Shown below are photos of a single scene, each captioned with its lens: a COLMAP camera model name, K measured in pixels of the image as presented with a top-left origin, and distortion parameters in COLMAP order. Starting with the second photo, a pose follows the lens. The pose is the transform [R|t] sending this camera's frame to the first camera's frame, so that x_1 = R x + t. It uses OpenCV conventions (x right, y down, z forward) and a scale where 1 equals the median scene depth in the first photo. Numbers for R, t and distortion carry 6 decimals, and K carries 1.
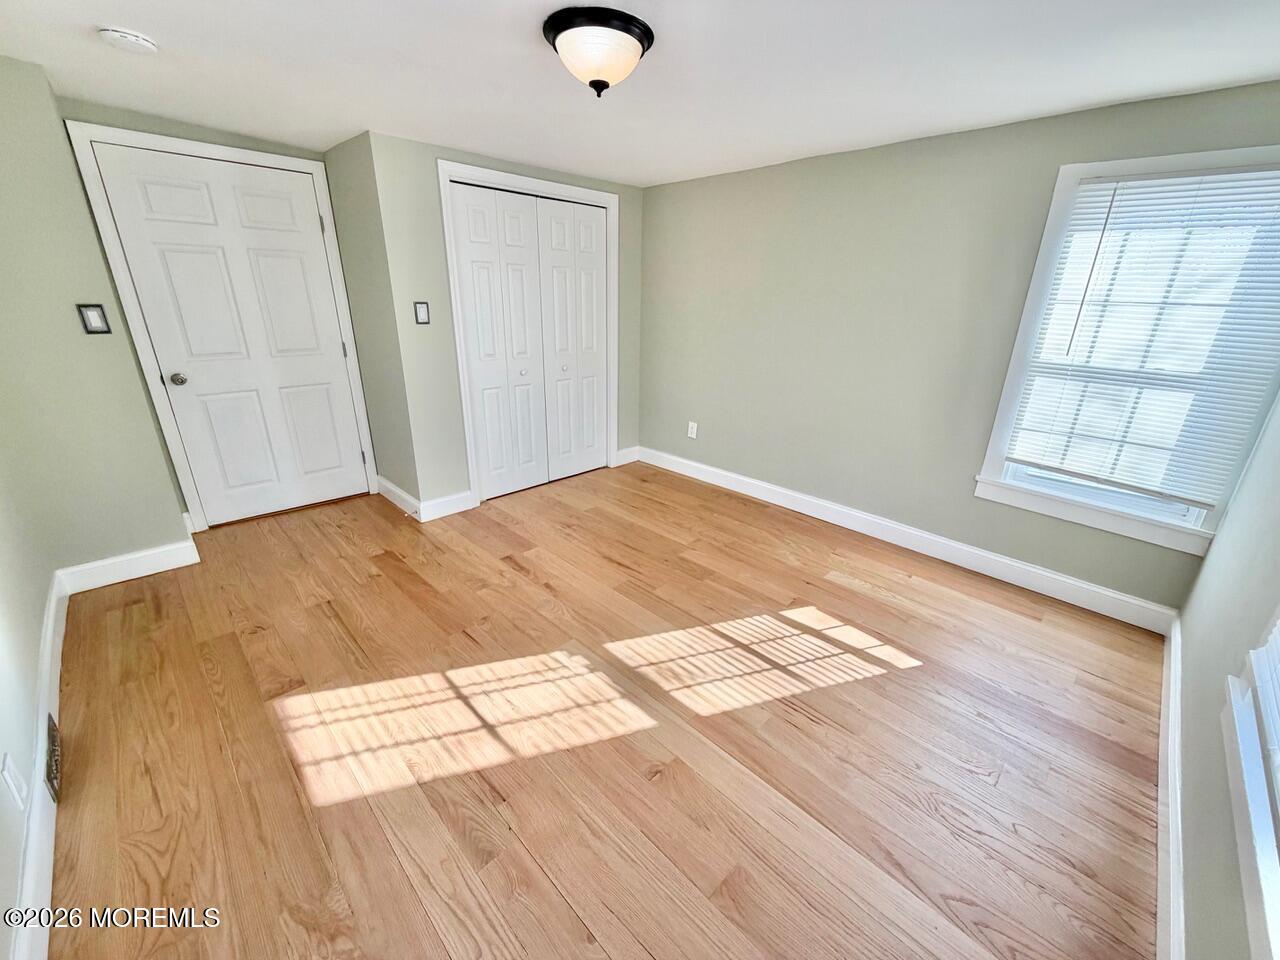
lens RADIAL K [[514.5, 0, 656.3], [0, 514.5, 478.2], [0, 0, 1]] dist [-0.001105, 0.000202]
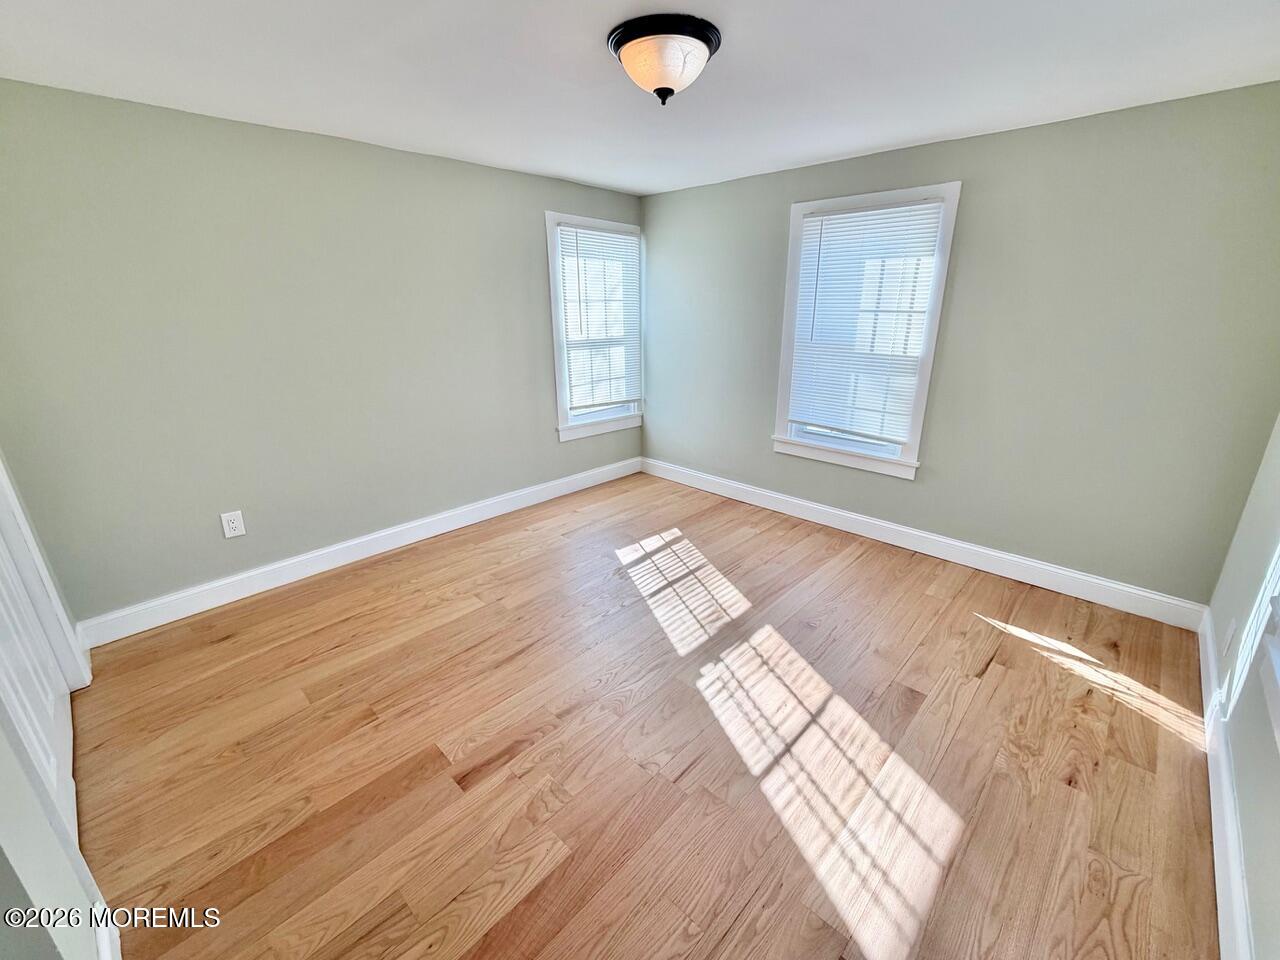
lens RADIAL K [[522.4, 0, 643.8], [0, 522.4, 477.2], [0, 0, 1]] dist [-0.000229, -0.000405]
pose [[-0.006989, -0.342889, 0.939350, -0.972116], [0.341563, 0.882057, 0.324516, -0.346579], [-0.939833, 0.323115, 0.110953, 0.883075]]
